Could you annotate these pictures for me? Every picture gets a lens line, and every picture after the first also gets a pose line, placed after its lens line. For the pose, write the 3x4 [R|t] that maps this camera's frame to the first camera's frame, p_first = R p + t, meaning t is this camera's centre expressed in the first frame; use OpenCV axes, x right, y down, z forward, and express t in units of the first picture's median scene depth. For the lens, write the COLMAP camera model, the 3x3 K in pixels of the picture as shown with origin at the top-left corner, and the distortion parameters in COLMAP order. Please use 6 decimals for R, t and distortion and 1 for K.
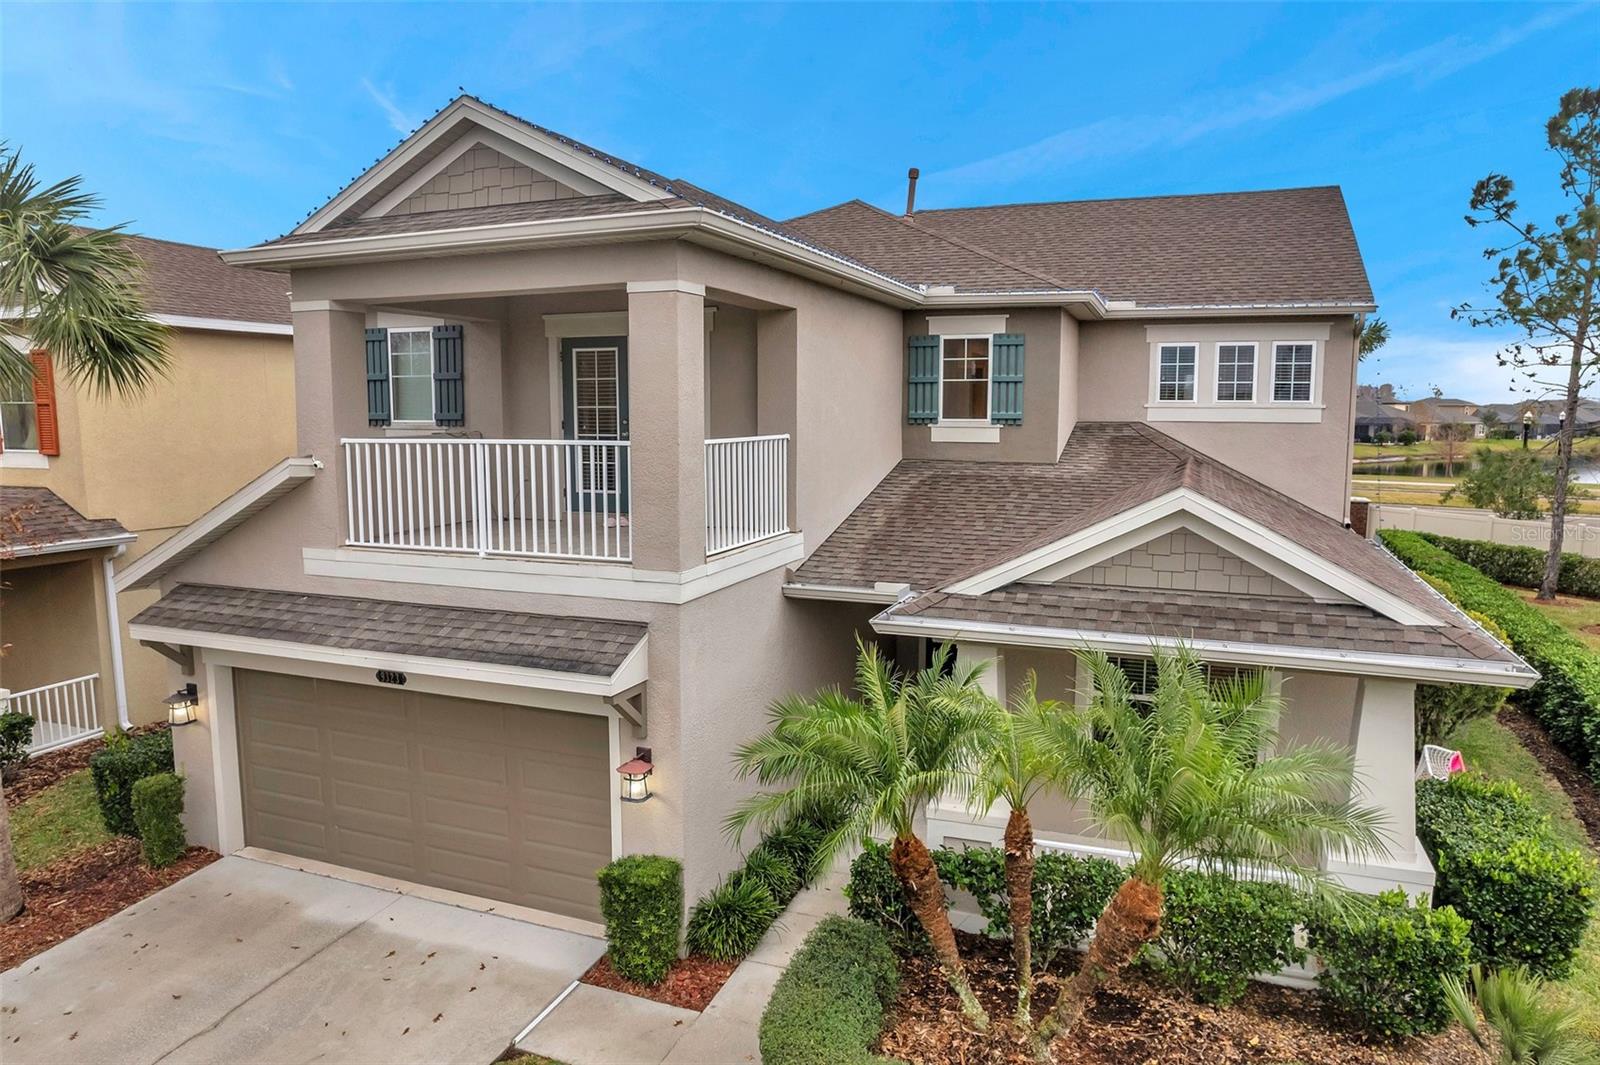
lens RADIAL K [[1042.4, 0, 821.7], [0, 1042.4, 526.6], [0, 0, 1]] dist [-0.062738, 0.039352]
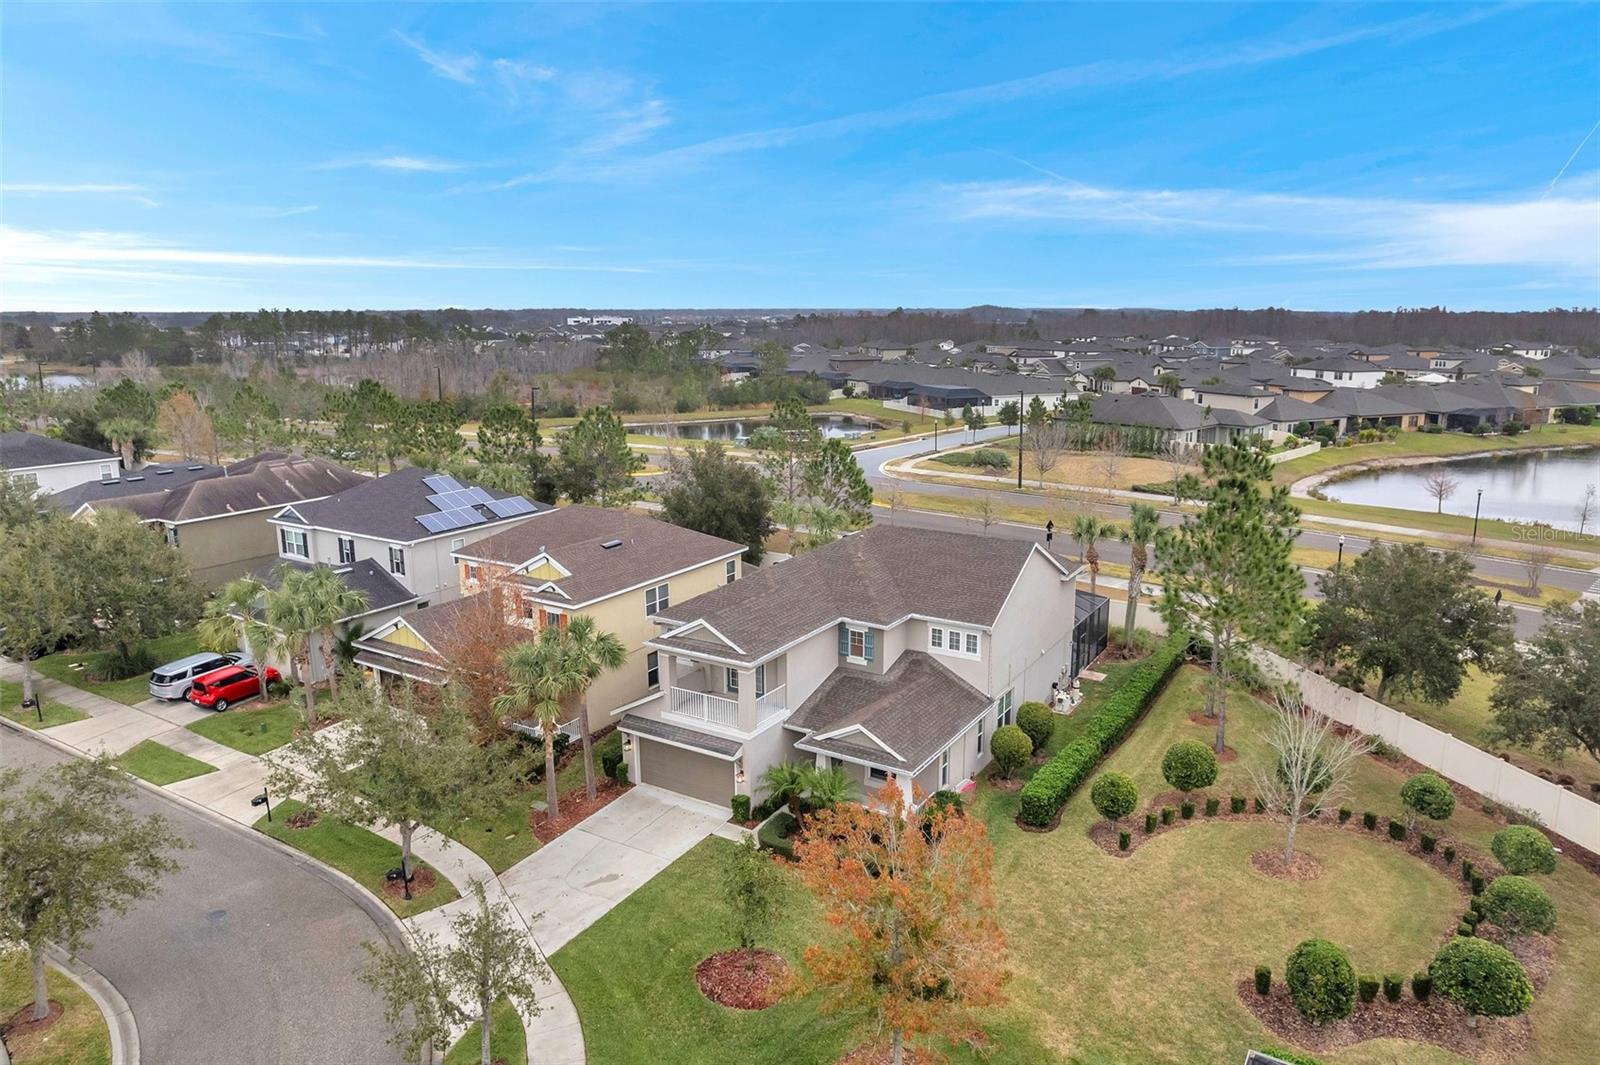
lens RADIAL K [[1042.4, 0, 821.7], [0, 1042.4, 526.6], [0, 0, 1]] dist [-0.062738, 0.039352]
pose [[0.983827, 0.029410, -0.176691, 0.789324], [-0.012544, 0.995319, 0.095829, -1.078564], [0.178682, -0.092062, 0.979590, -2.734213]]
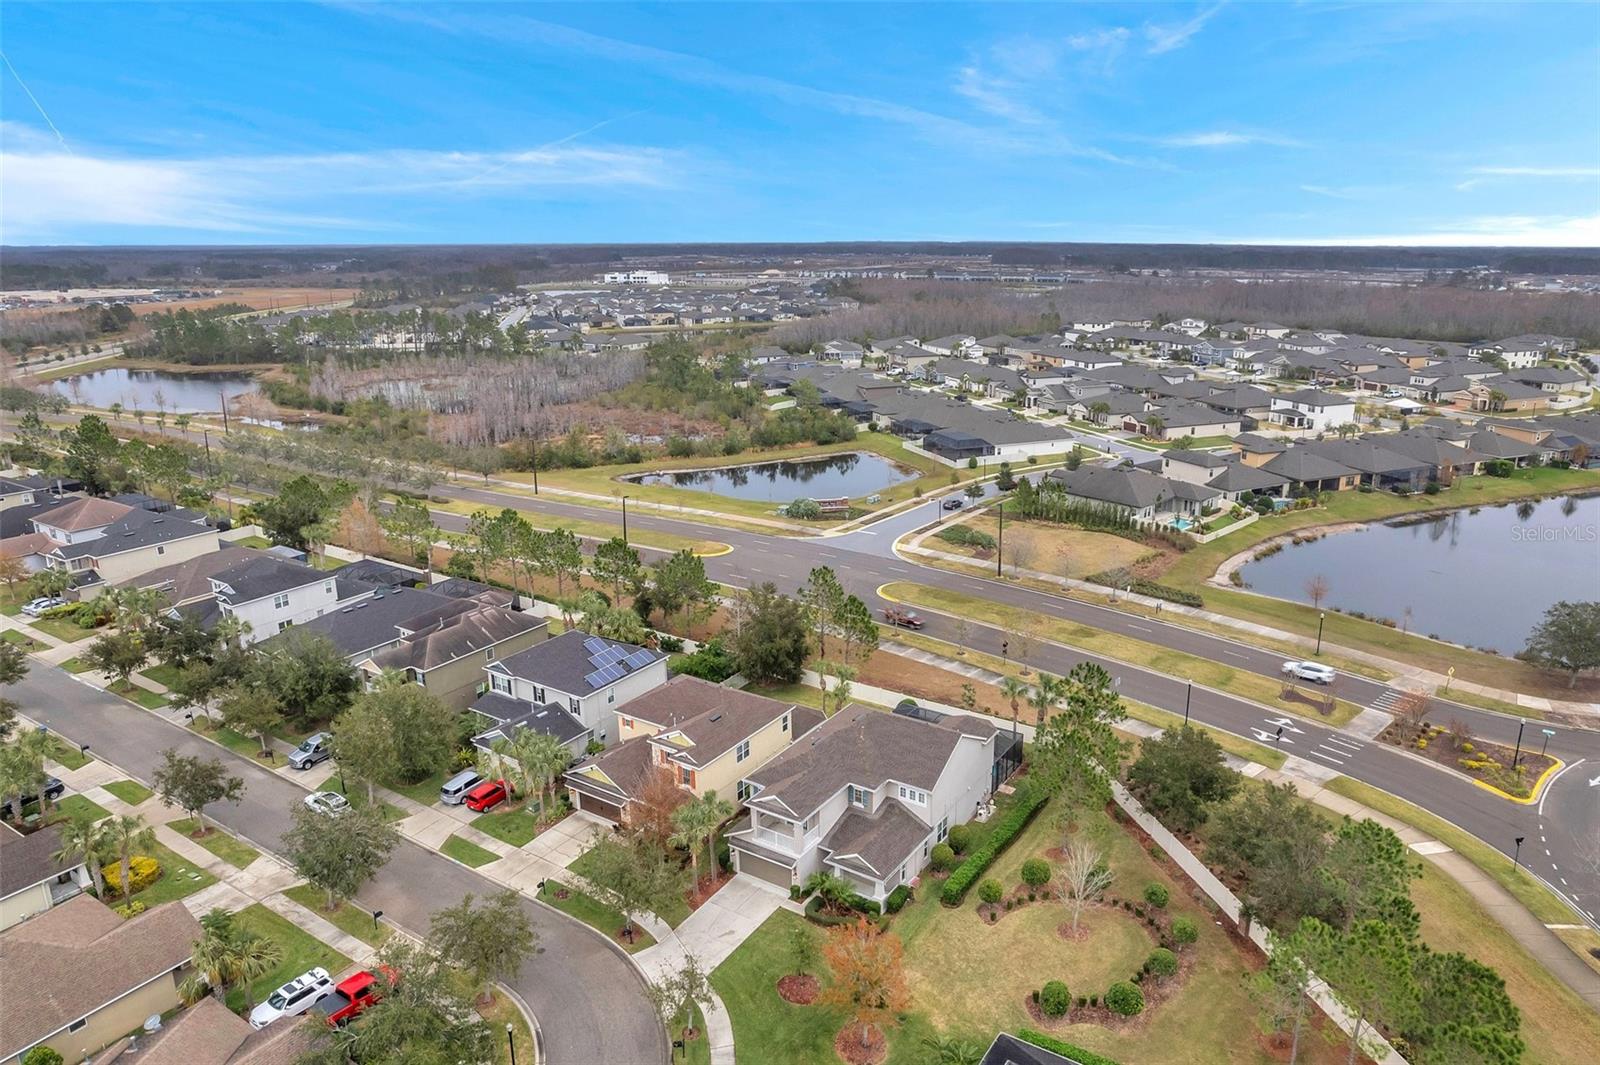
lens RADIAL K [[1042.4, 0, 821.7], [0, 1042.4, 526.6], [0, 0, 1]] dist [-0.062738, 0.039352]
pose [[0.977871, 0.044009, -0.204526, 1.403706], [-0.011584, 0.987514, 0.157105, -3.348514], [0.208886, -0.151259, 0.966171, -5.721242]]
